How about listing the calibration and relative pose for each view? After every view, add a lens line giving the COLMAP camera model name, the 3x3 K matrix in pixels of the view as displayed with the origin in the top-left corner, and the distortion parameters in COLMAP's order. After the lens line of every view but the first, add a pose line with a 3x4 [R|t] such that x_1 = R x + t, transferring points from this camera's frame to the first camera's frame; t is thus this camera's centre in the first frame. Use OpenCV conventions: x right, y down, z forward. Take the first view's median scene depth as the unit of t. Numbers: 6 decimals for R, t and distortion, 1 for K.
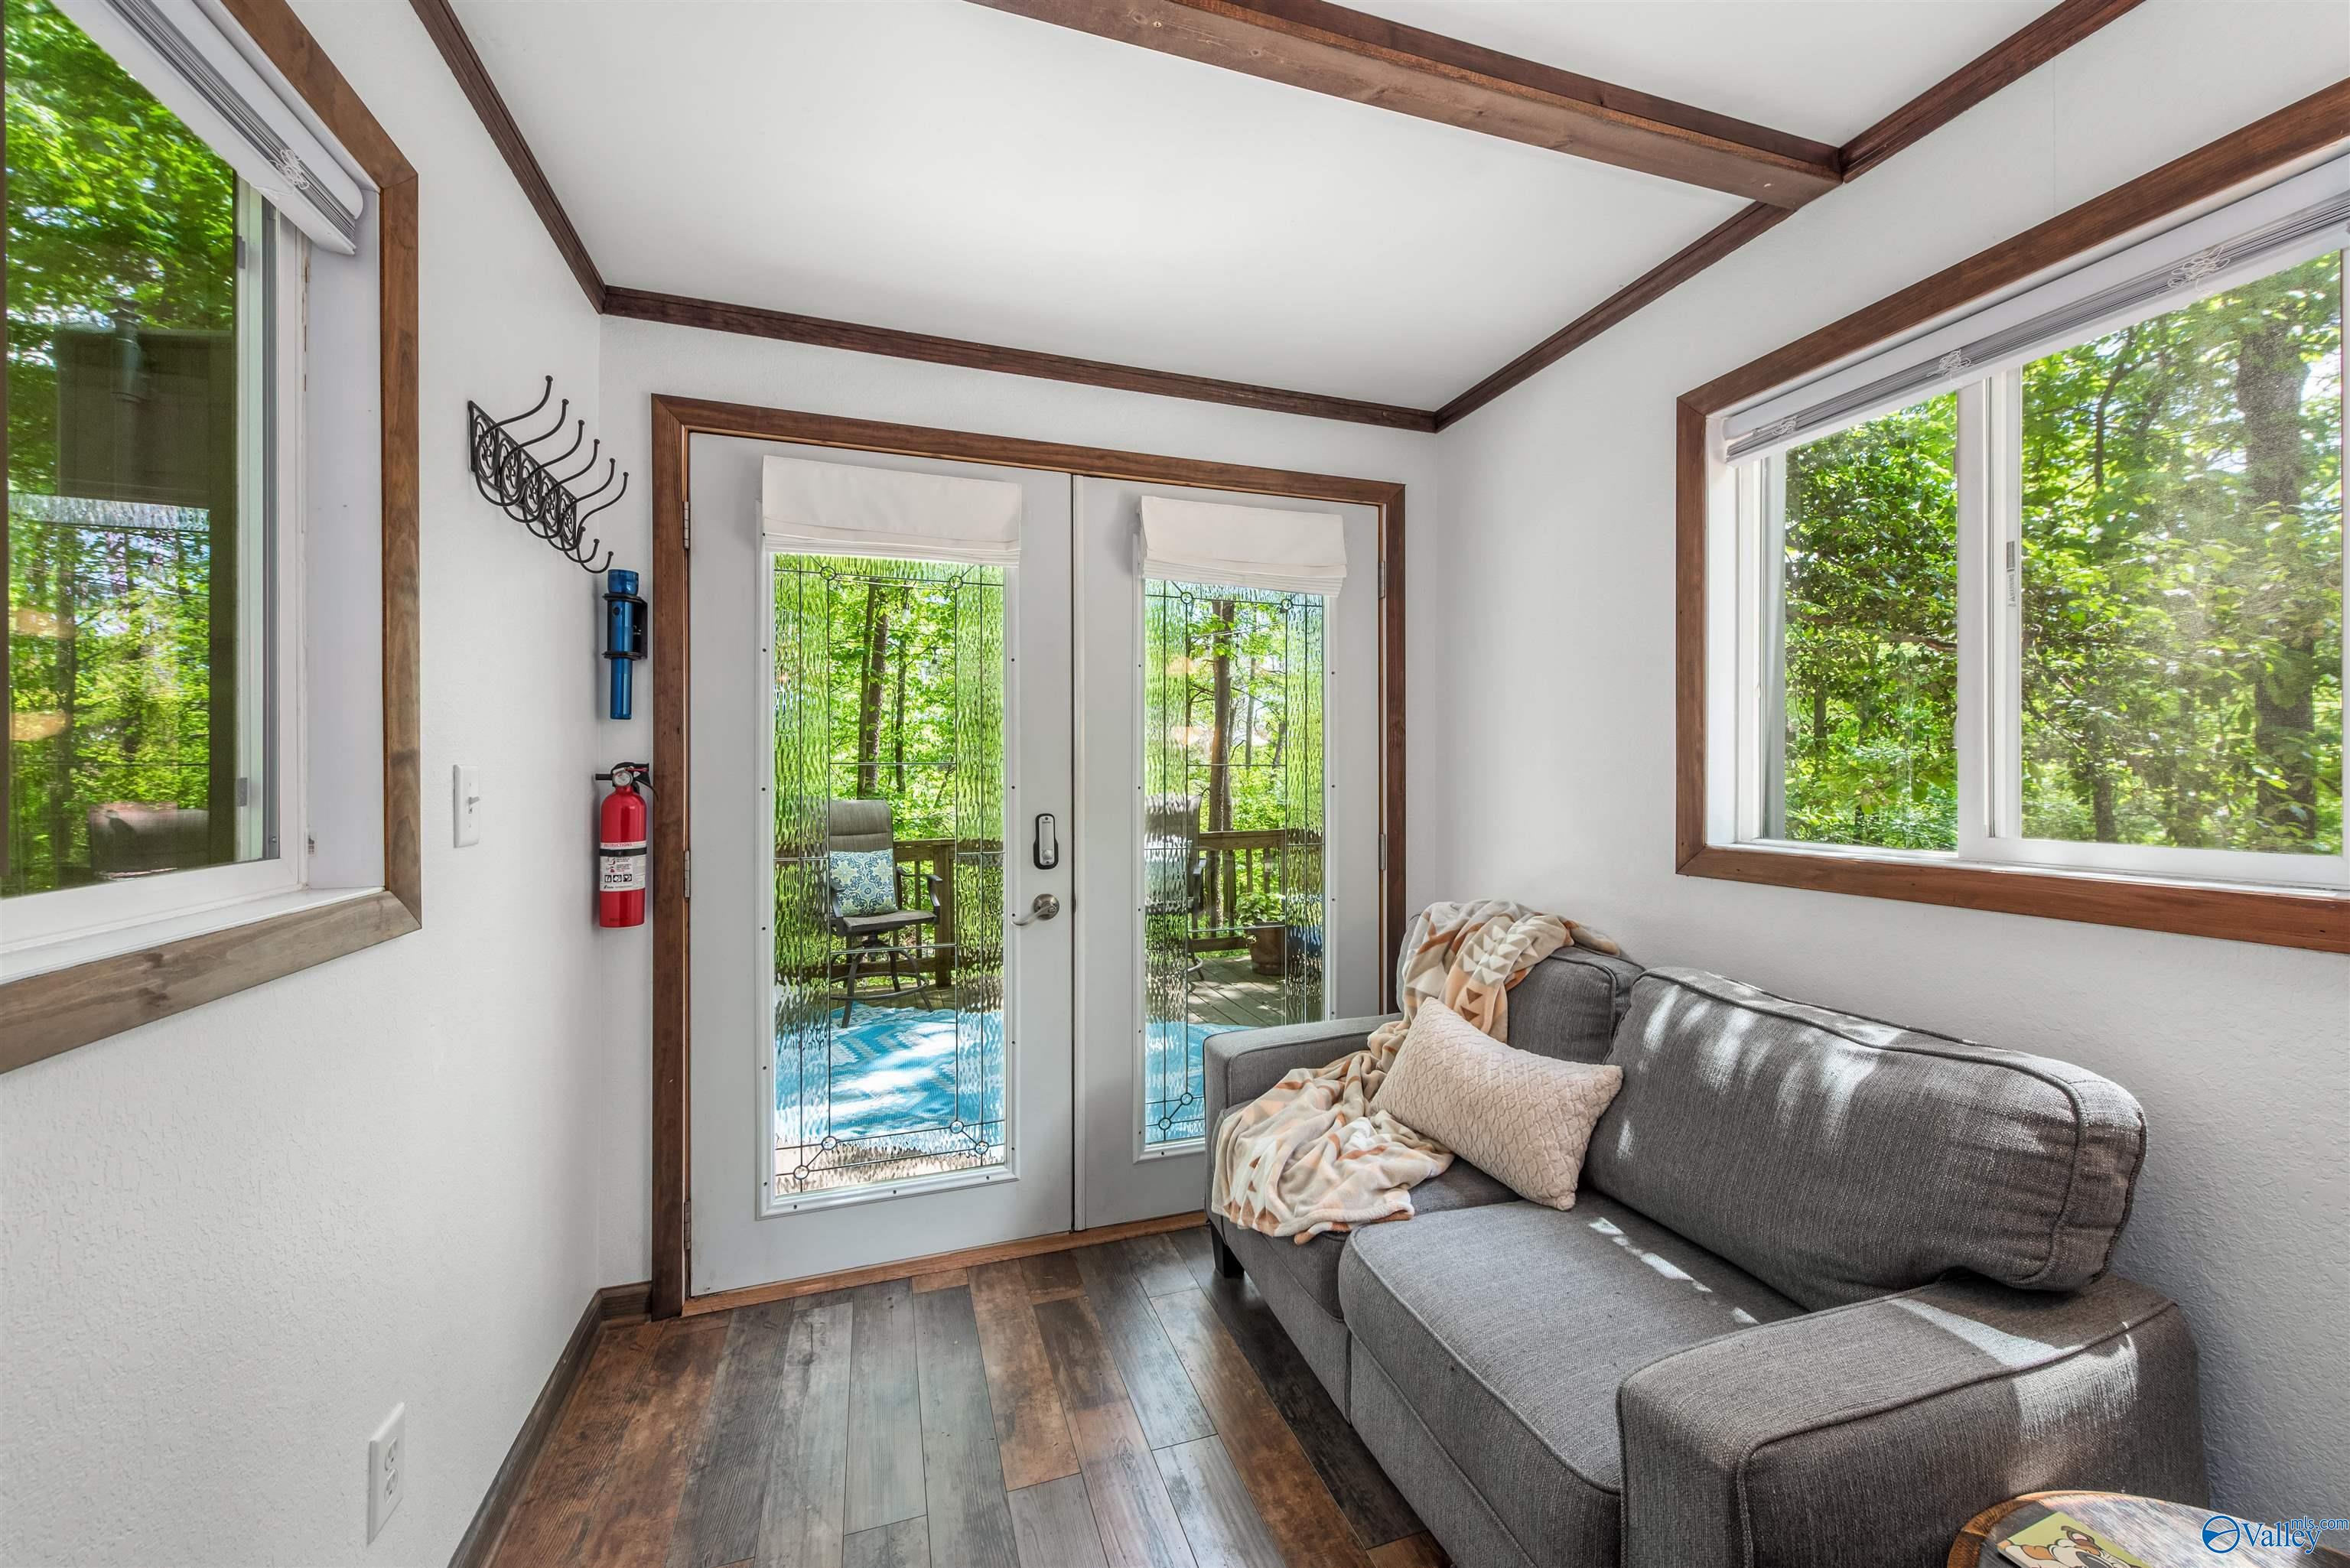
lens RADIAL K [[910.9, 0, 1175.0], [0, 910.9, 774.7], [0, 0, 1]] dist [0.001303, 0.000245]
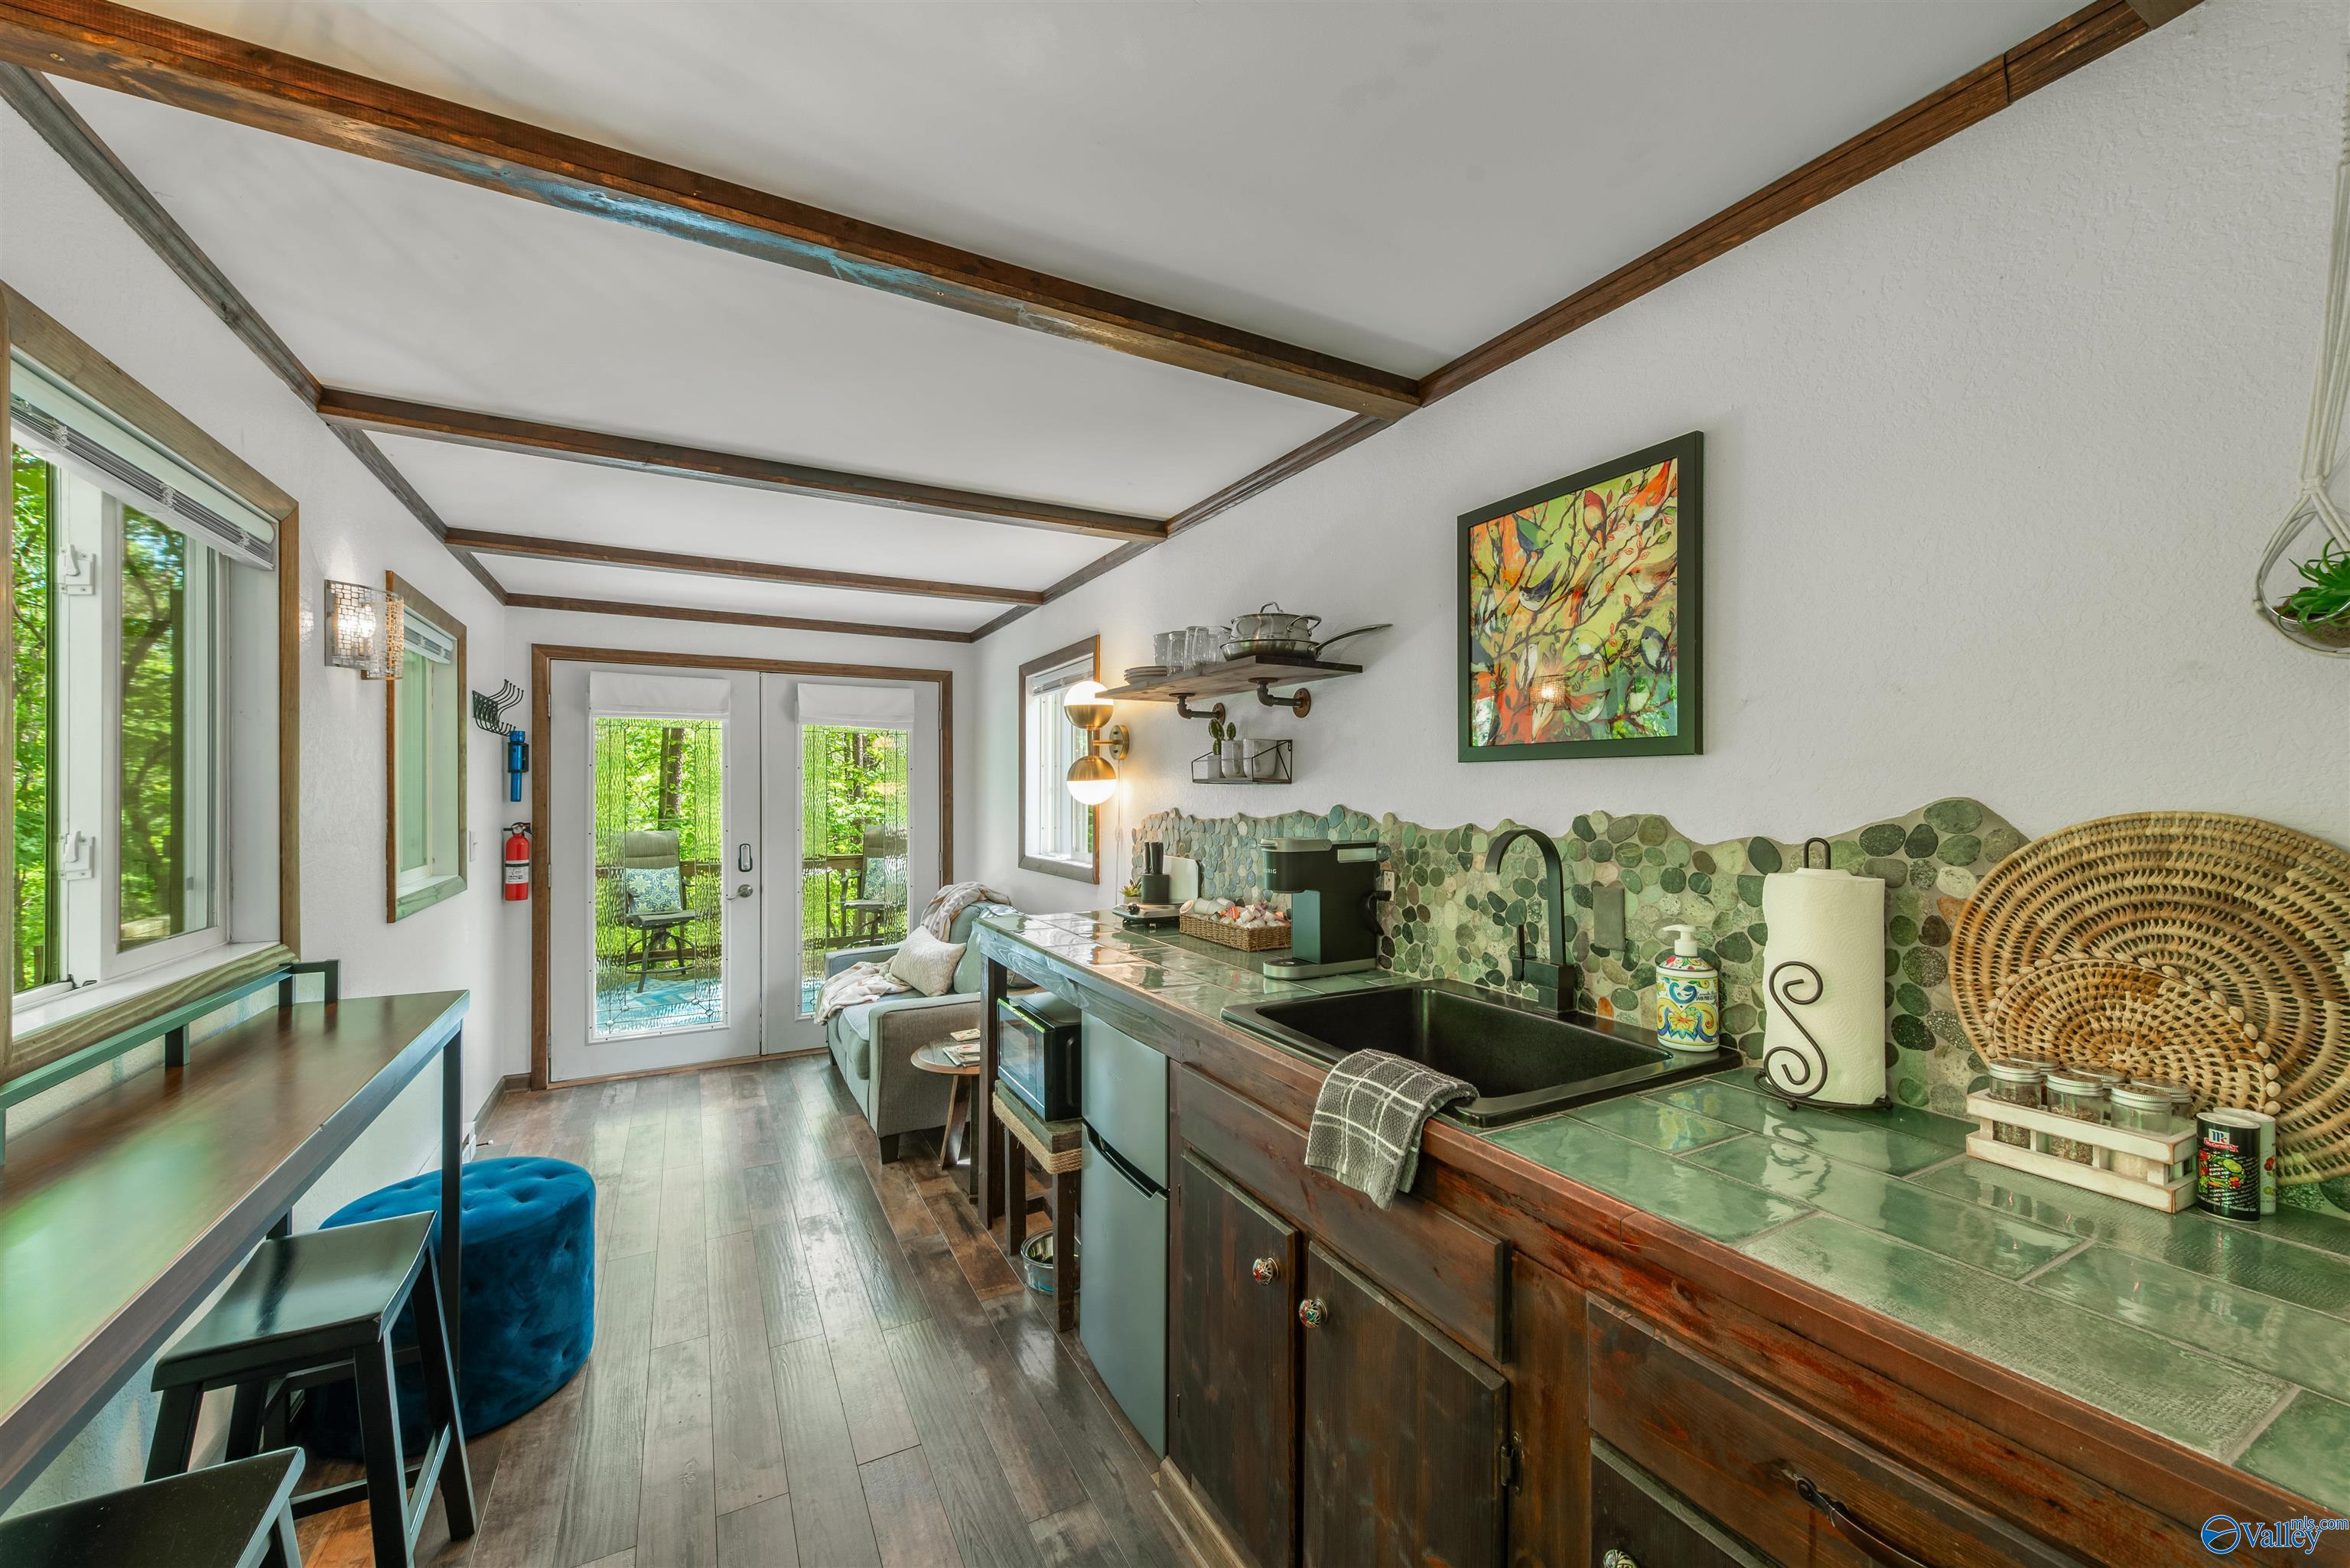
lens RADIAL K [[910.9, 0, 1184.6], [0, 910.9, 794.7], [0, 0, 1]] dist [0.001303, 0.000245]
pose [[0.983314, 0.001042, 0.181912, 0.489169], [-0.001360, 0.999998, 0.001624, -0.076517], [-0.181910, -0.001844, 0.983313, -1.256174]]
